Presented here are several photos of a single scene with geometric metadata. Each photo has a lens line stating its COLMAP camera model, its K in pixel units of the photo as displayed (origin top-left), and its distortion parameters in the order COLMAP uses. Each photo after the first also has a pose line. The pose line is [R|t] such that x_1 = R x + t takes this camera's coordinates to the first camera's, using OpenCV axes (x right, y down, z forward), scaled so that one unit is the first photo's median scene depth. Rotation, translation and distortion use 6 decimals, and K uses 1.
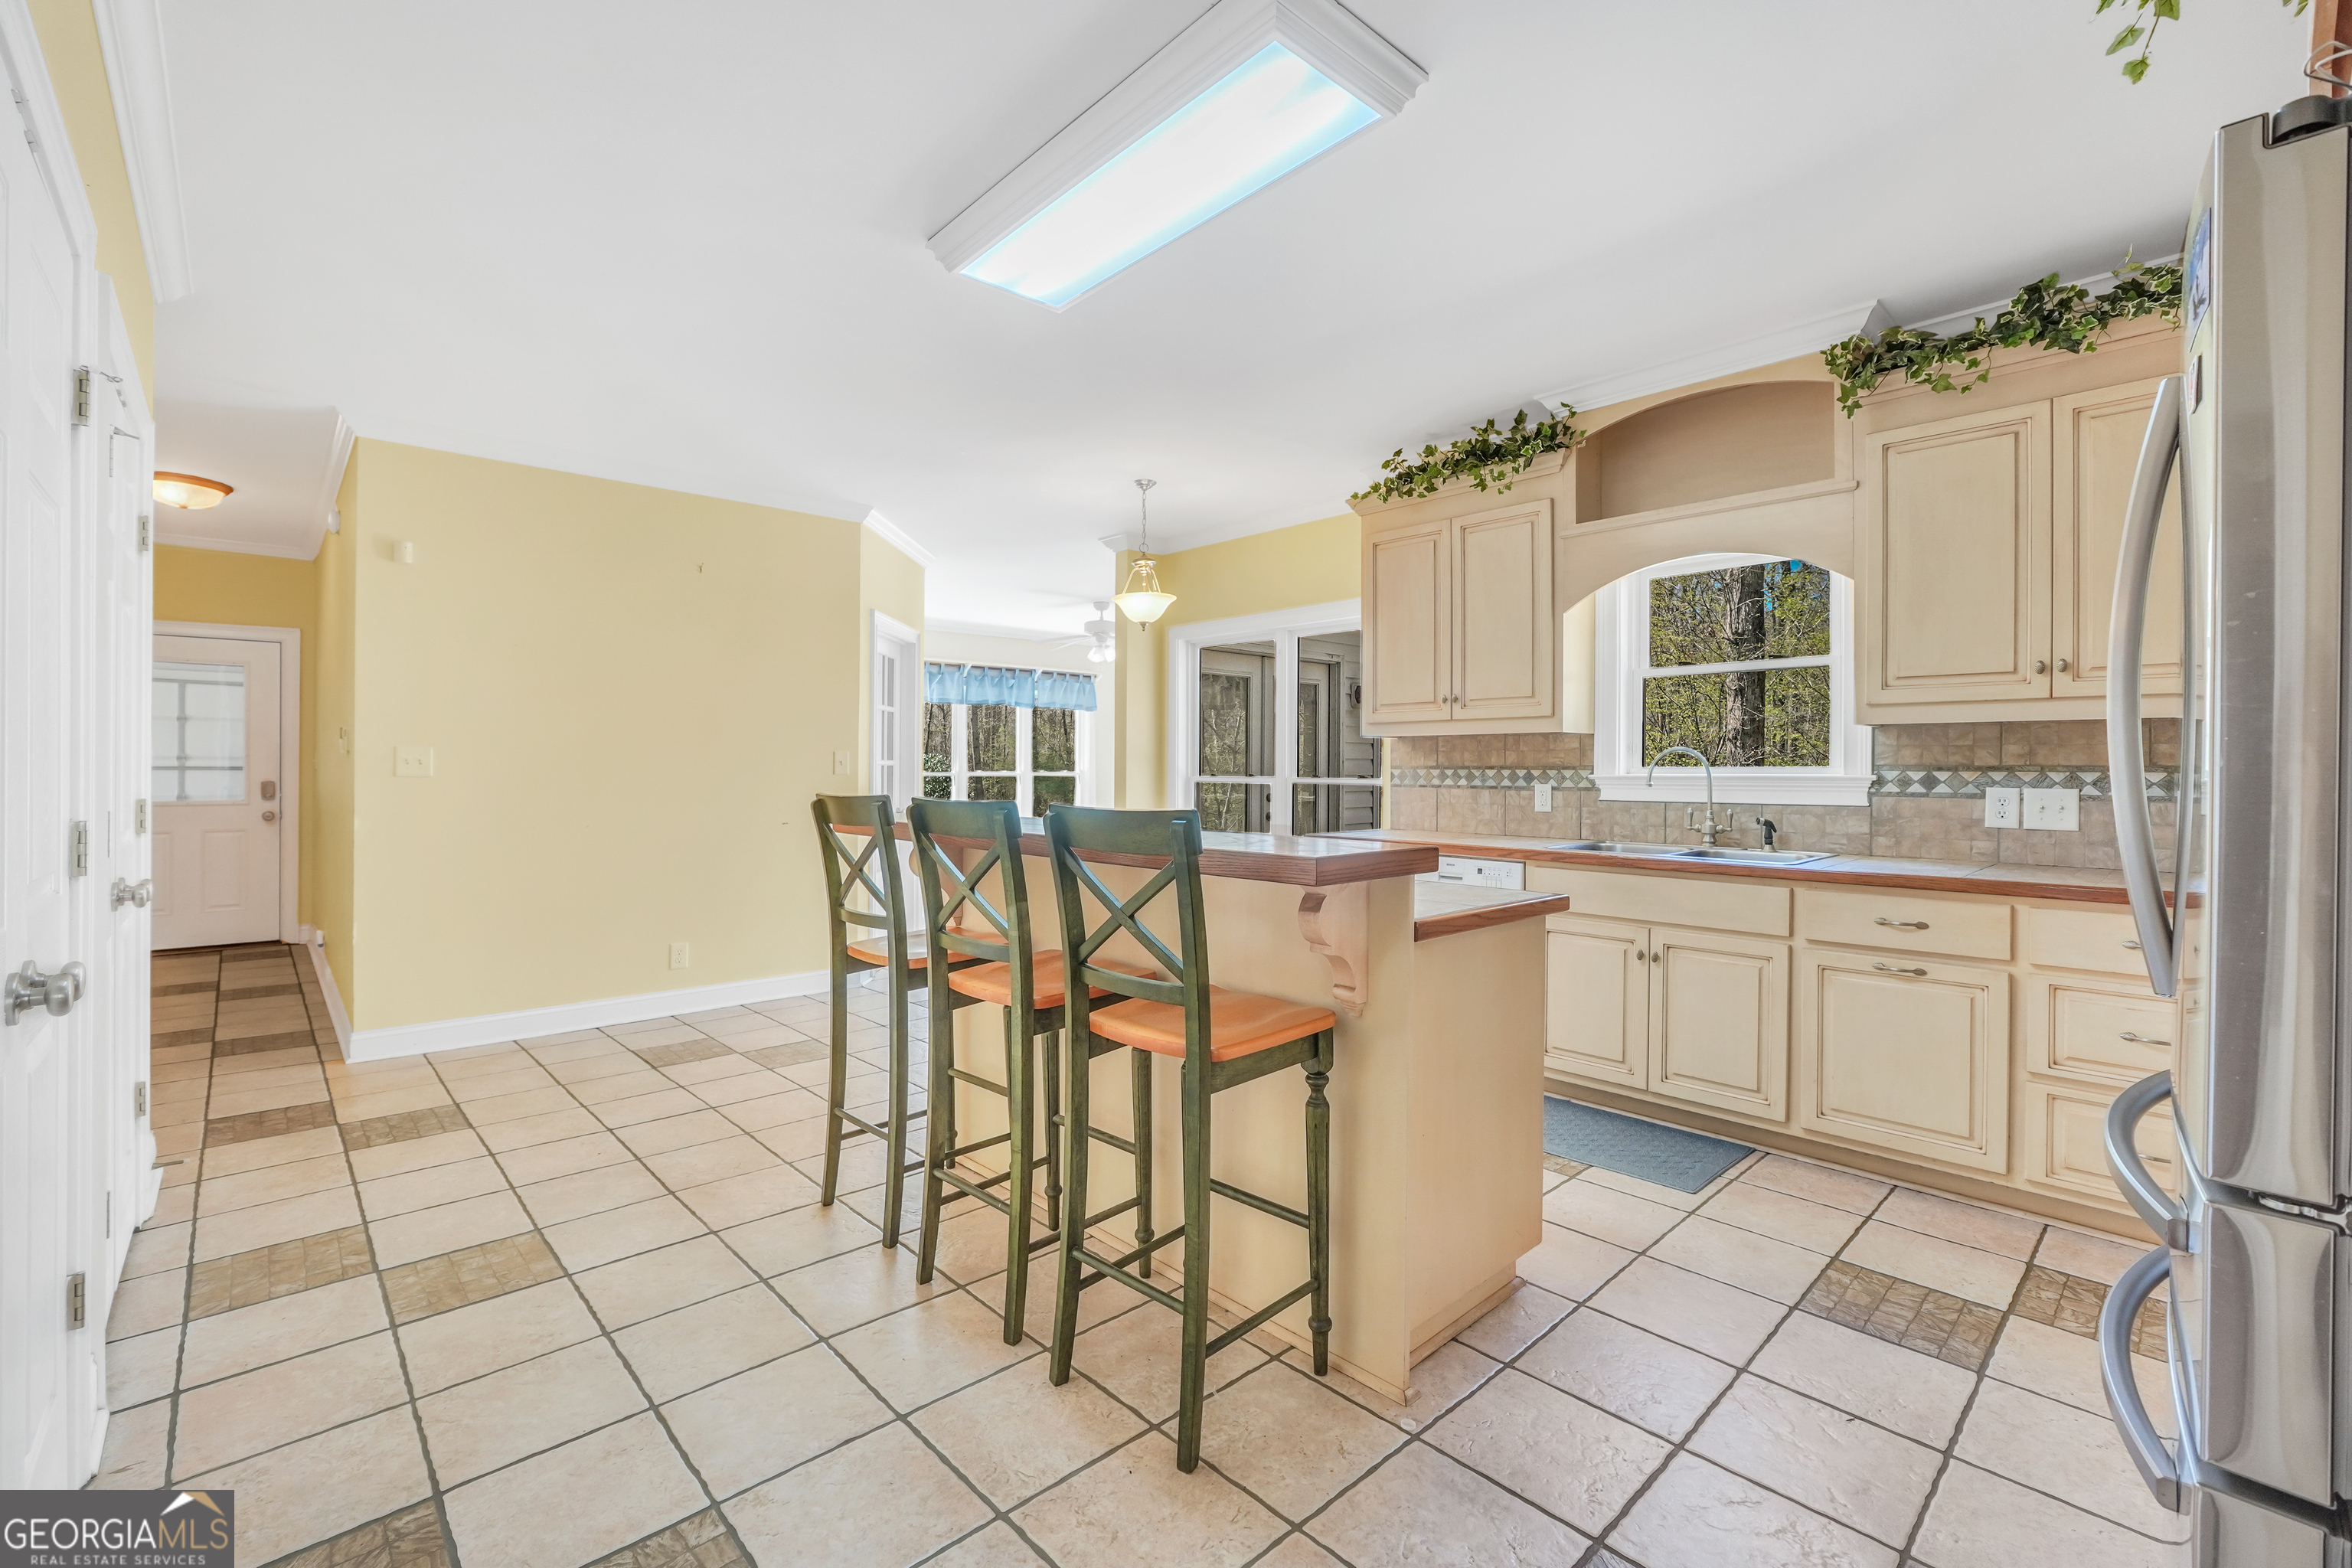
lens RADIAL K [[935.2, 0, 1174.7], [0, 935.2, 772.2], [0, 0, 1]] dist [-0.003129, -0.000068]
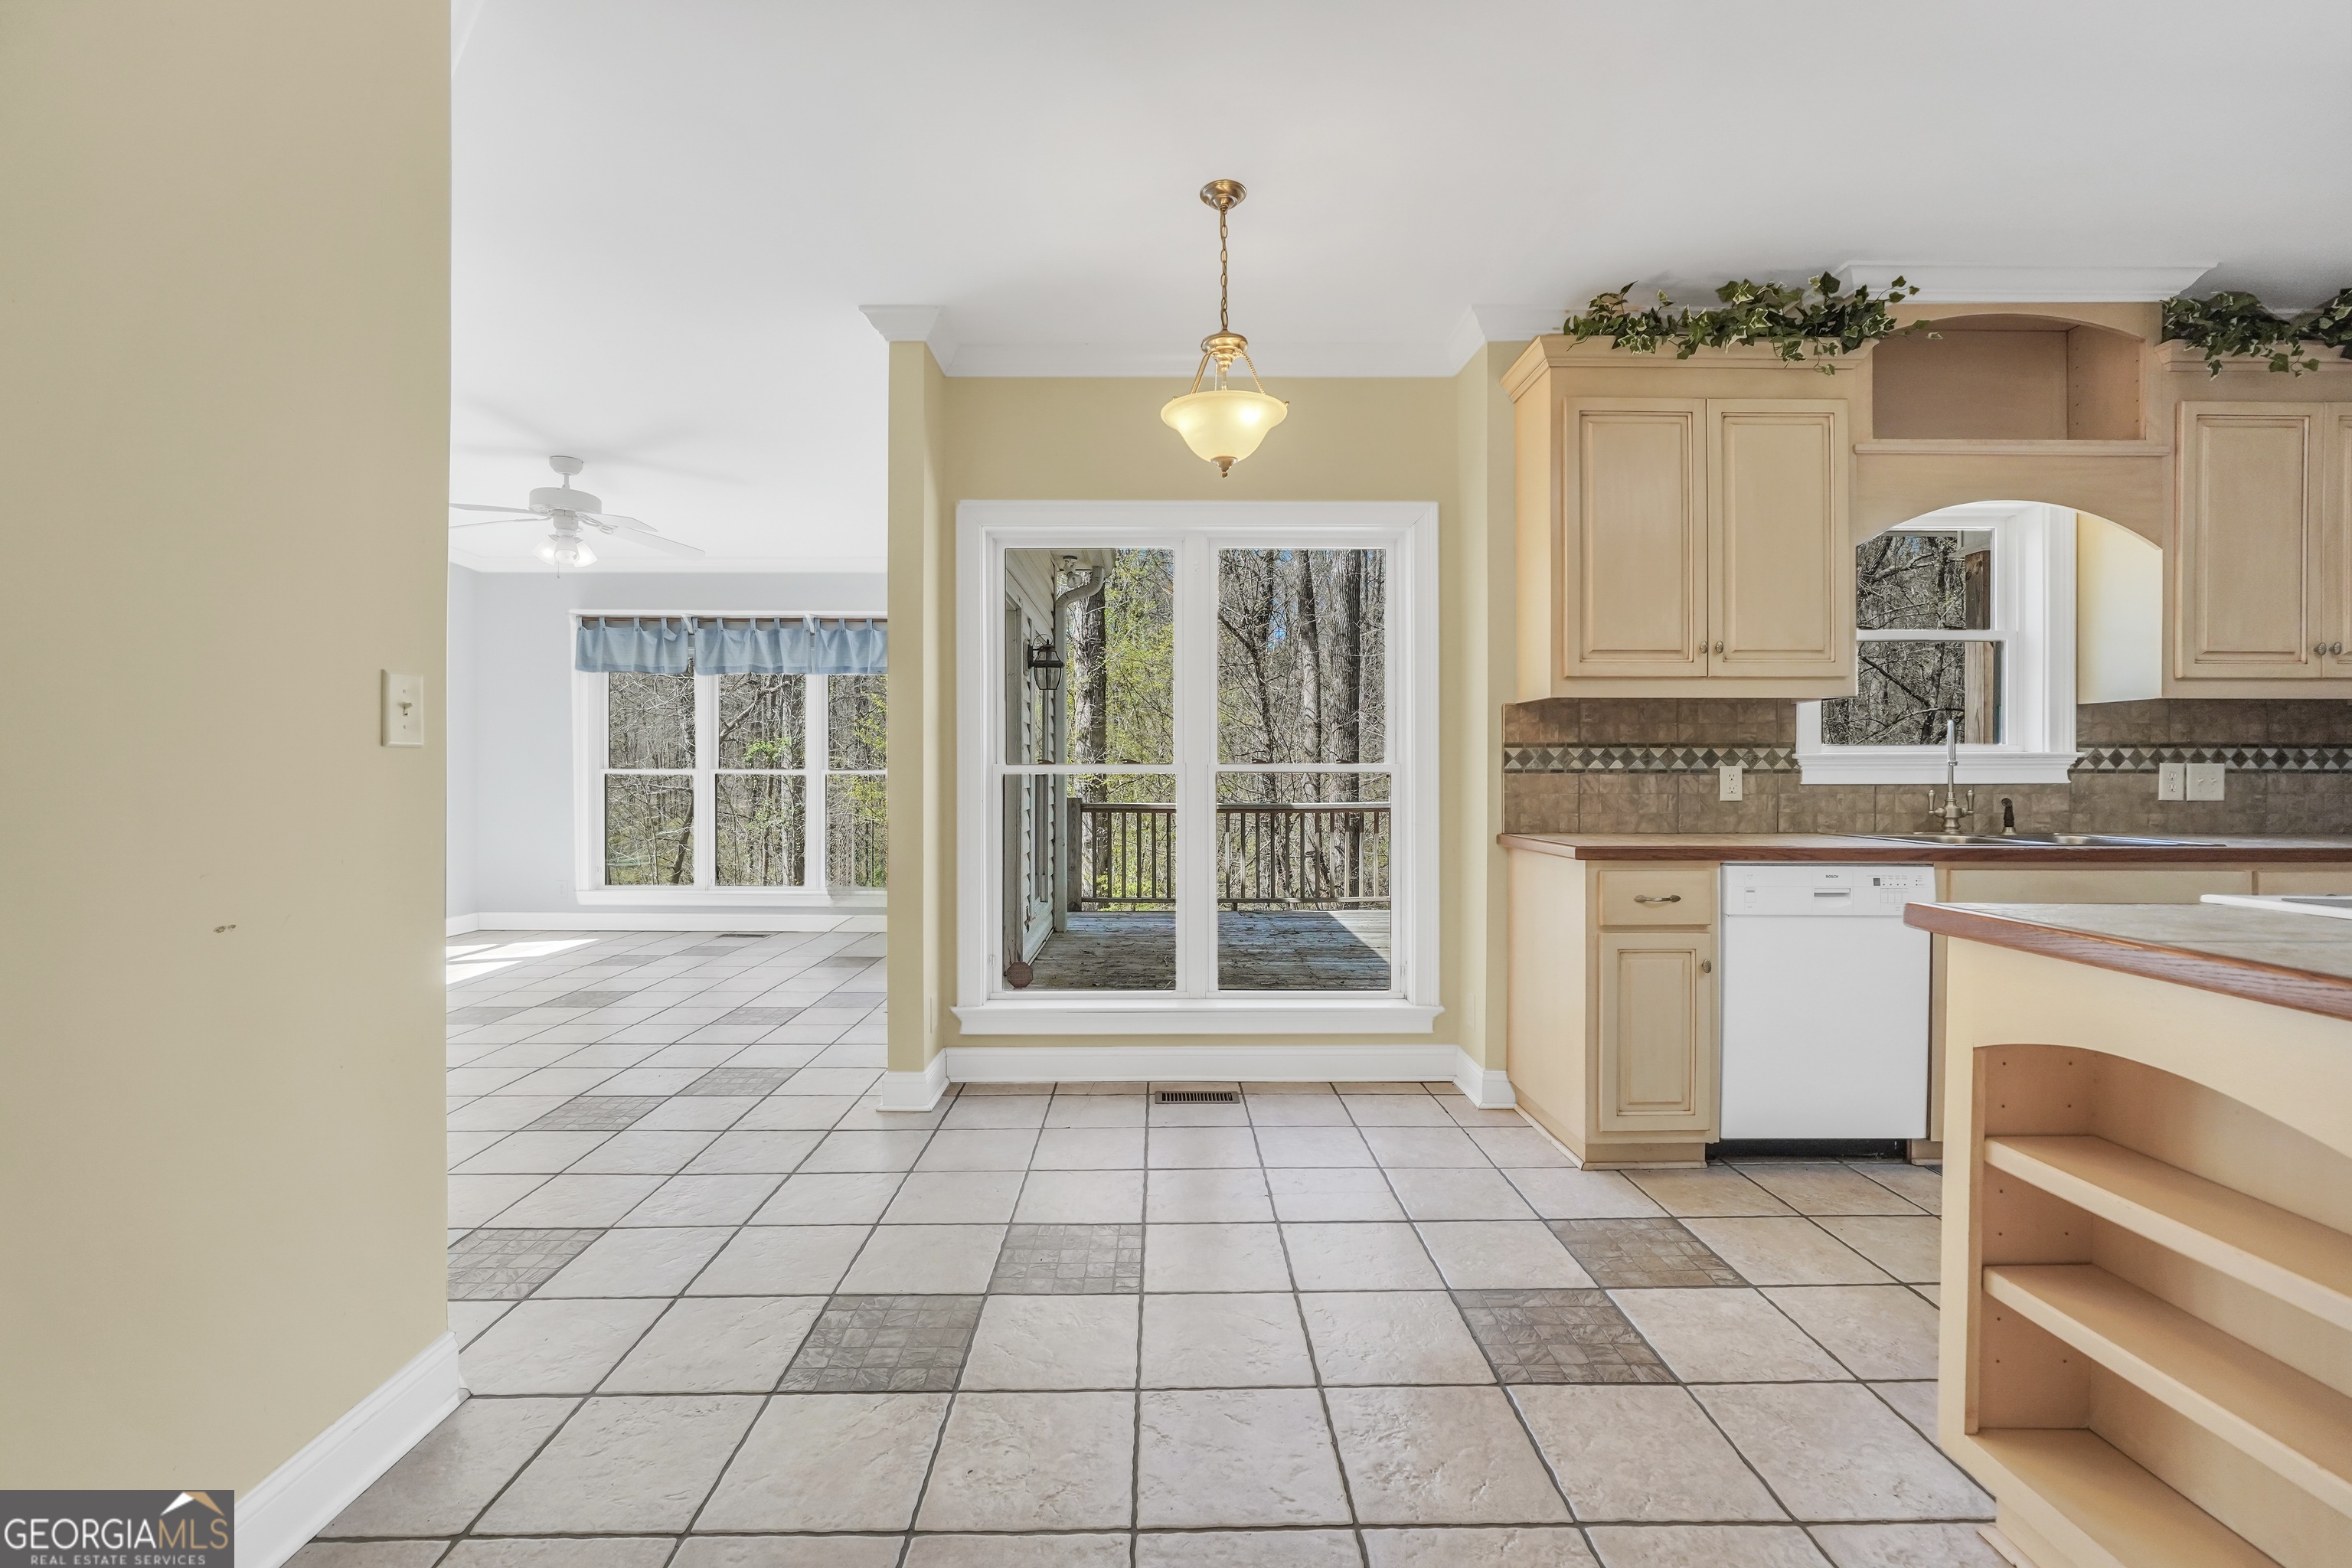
lens RADIAL K [[935.2, 0, 1174.7], [0, 935.2, 772.2], [0, 0, 1]] dist [-0.003129, -0.000068]
pose [[0.699681, -0.007898, 0.714412, -0.536438], [0.004704, 0.999968, 0.006447, 0.011324], [-0.714440, -0.001150, 0.699696, 0.827507]]
